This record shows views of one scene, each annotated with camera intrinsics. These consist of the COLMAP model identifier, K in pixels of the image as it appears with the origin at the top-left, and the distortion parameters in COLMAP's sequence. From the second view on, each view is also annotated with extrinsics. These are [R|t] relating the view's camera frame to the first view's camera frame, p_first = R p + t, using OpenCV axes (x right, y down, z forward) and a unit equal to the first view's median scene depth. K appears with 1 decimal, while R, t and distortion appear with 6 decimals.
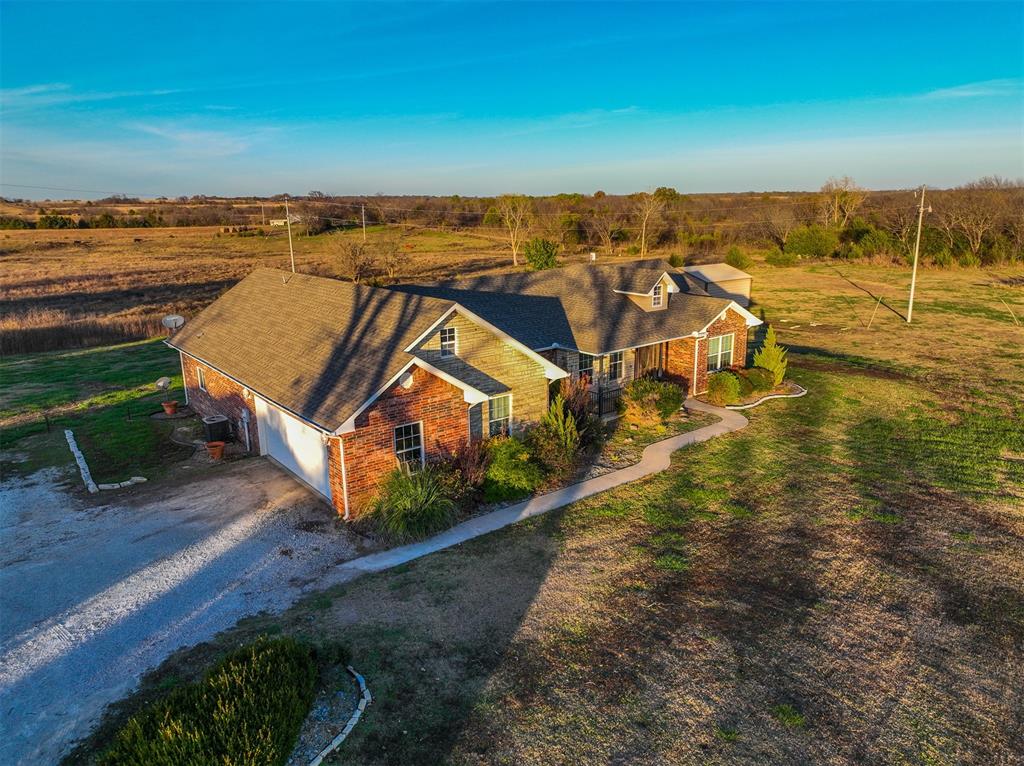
lens RADIAL K [[721.3, 0, 512.0], [0, 721.3, 383.0], [0, 0, 1]] dist [-0.003914, 0.021103]
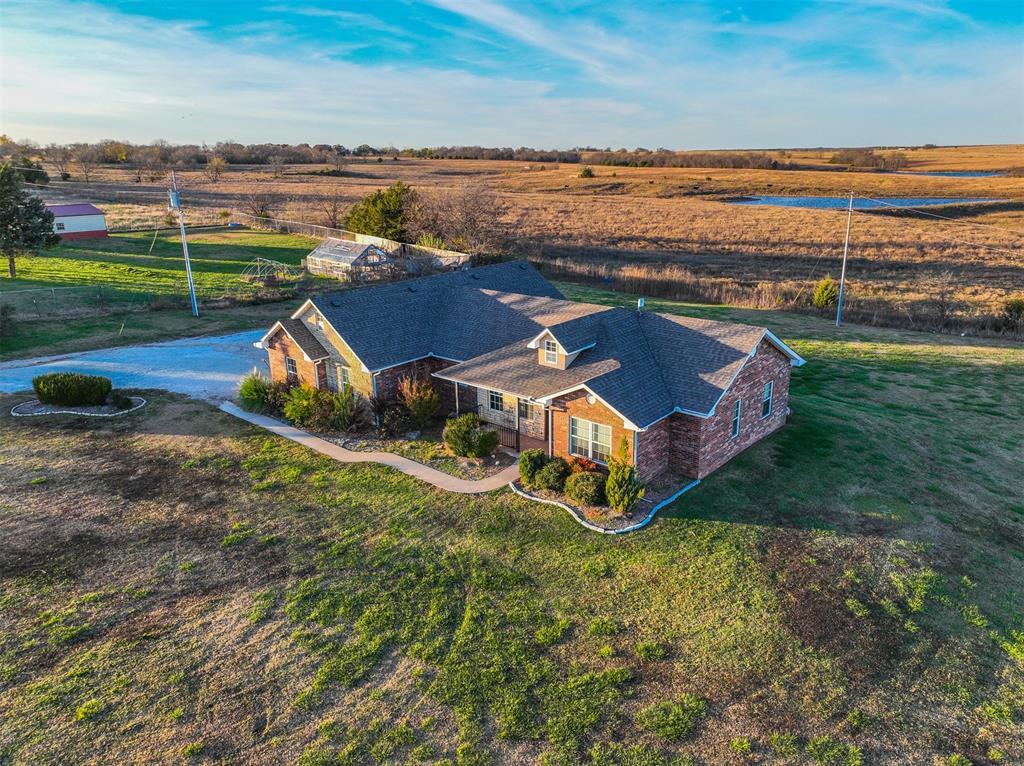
lens RADIAL K [[721.3, 0, 512.0], [0, 721.3, 383.0], [0, 0, 1]] dist [-0.003914, 0.021103]
pose [[0.179252, 0.307561, -0.934492, 1.477770], [-0.230558, 0.936557, 0.264016, -0.435078], [0.956406, 0.168129, 0.238790, 0.997660]]
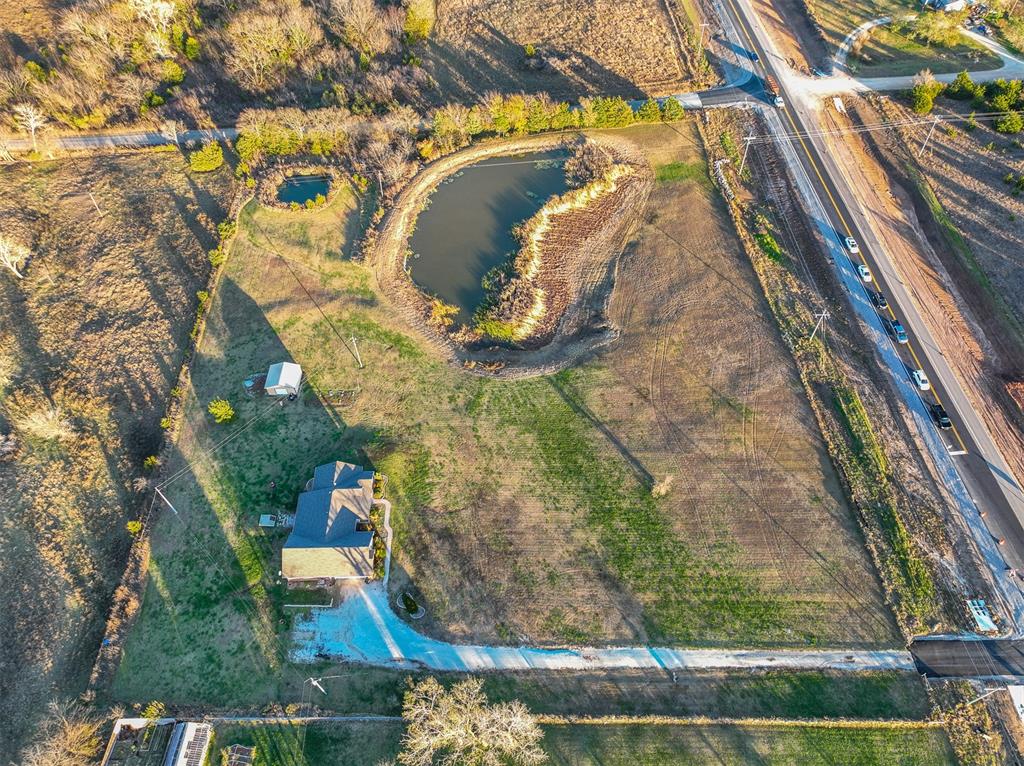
lens RADIAL K [[721.3, 0, 512.0], [0, 721.3, 383.0], [0, 0, 1]] dist [-0.003914, 0.021103]
pose [[0.603626, -0.623934, 0.496329, -1.452249], [0.190130, 0.717230, 0.670396, -4.782343], [-0.774265, -0.310302, 0.551567, -2.810178]]
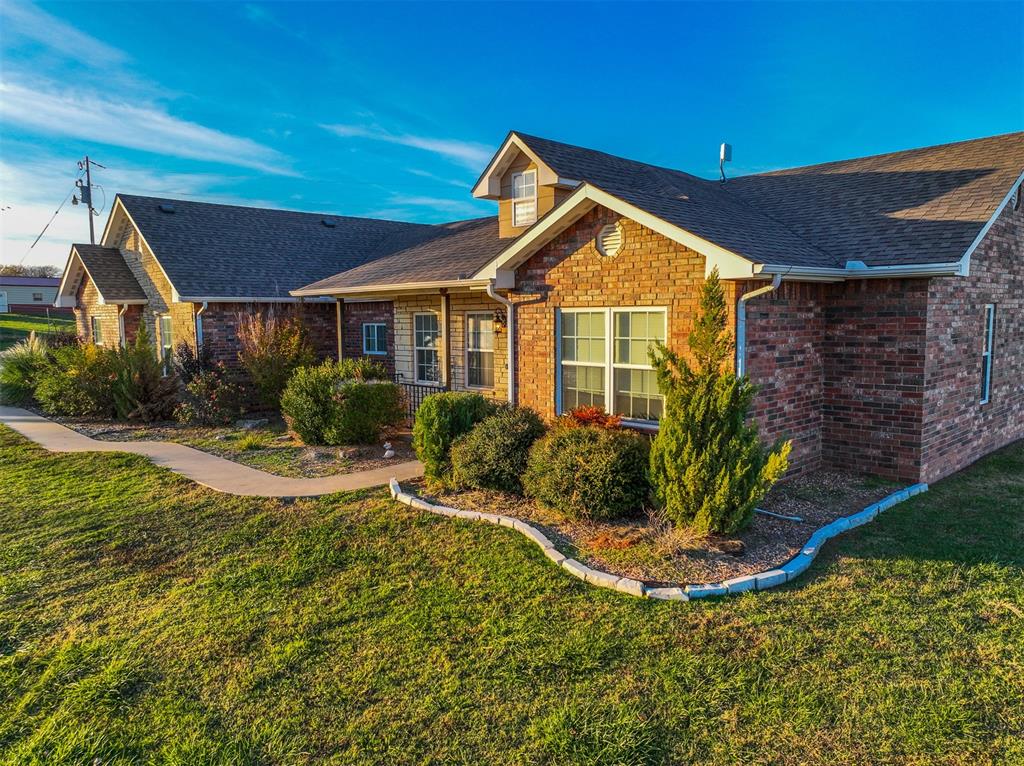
lens RADIAL K [[721.3, 0, 512.0], [0, 721.3, 383.0], [0, 0, 1]] dist [-0.003914, 0.021103]
pose [[0.100628, 0.109448, -0.988886, 0.840183], [-0.239004, 0.967485, 0.082758, -0.070302], [0.965790, 0.228020, 0.123515, 1.315880]]
